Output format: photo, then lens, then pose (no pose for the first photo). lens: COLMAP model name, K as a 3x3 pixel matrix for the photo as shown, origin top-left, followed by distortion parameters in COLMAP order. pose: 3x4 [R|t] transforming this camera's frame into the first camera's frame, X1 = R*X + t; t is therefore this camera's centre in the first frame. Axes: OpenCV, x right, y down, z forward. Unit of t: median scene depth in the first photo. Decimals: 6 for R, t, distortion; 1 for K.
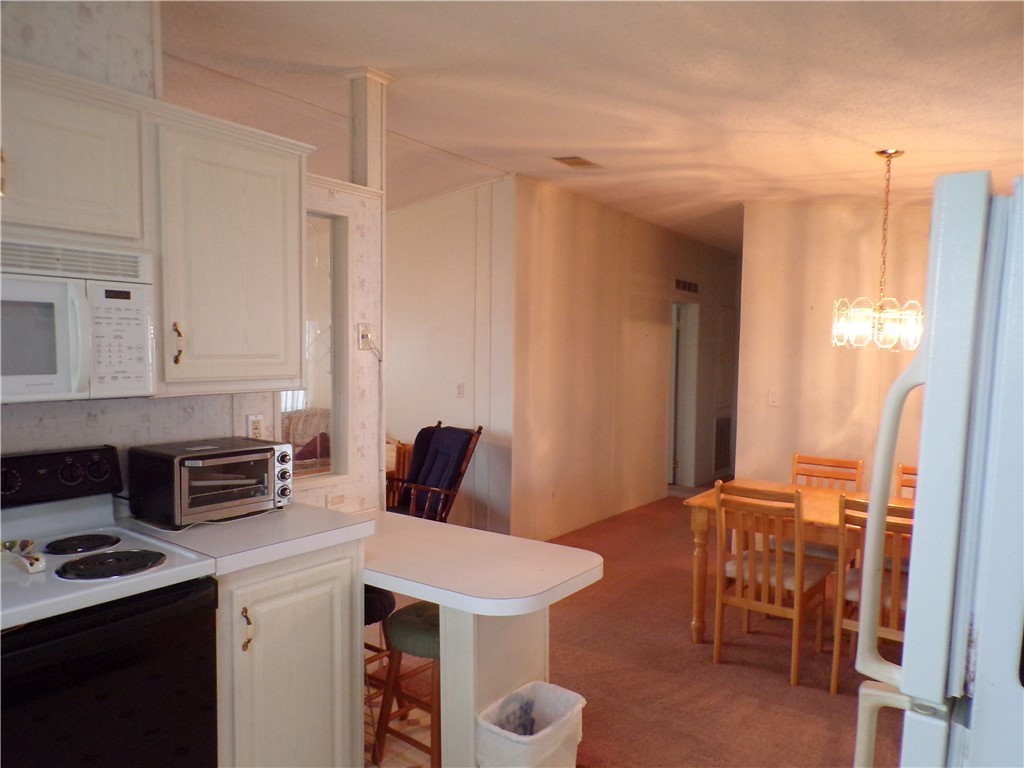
lens RADIAL K [[724.0, 0, 514.7], [0, 724.0, 408.9], [0, 0, 1]] dist [0.003333, 0.056091]
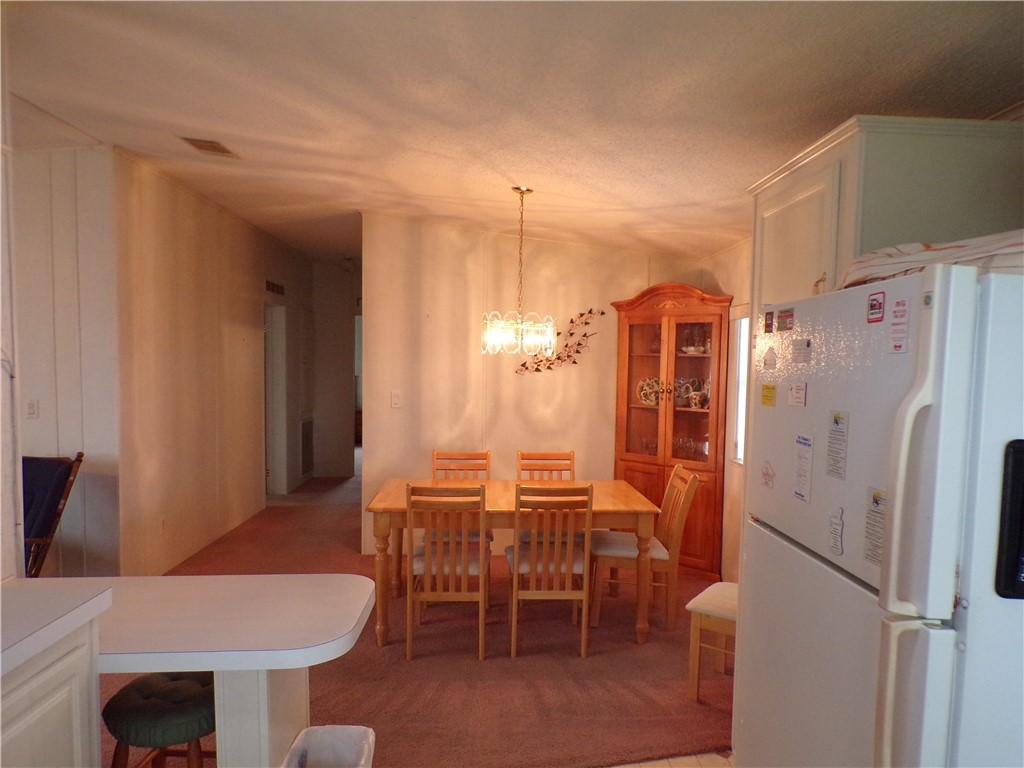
lens RADIAL K [[724.0, 0, 514.7], [0, 724.0, 408.9], [0, 0, 1]] dist [0.003333, 0.056091]
pose [[0.794456, -0.053868, 0.604928, -0.208209], [0.053449, 0.998395, 0.018711, -0.018767], [-0.604965, 0.017468, 0.796061, 0.078281]]
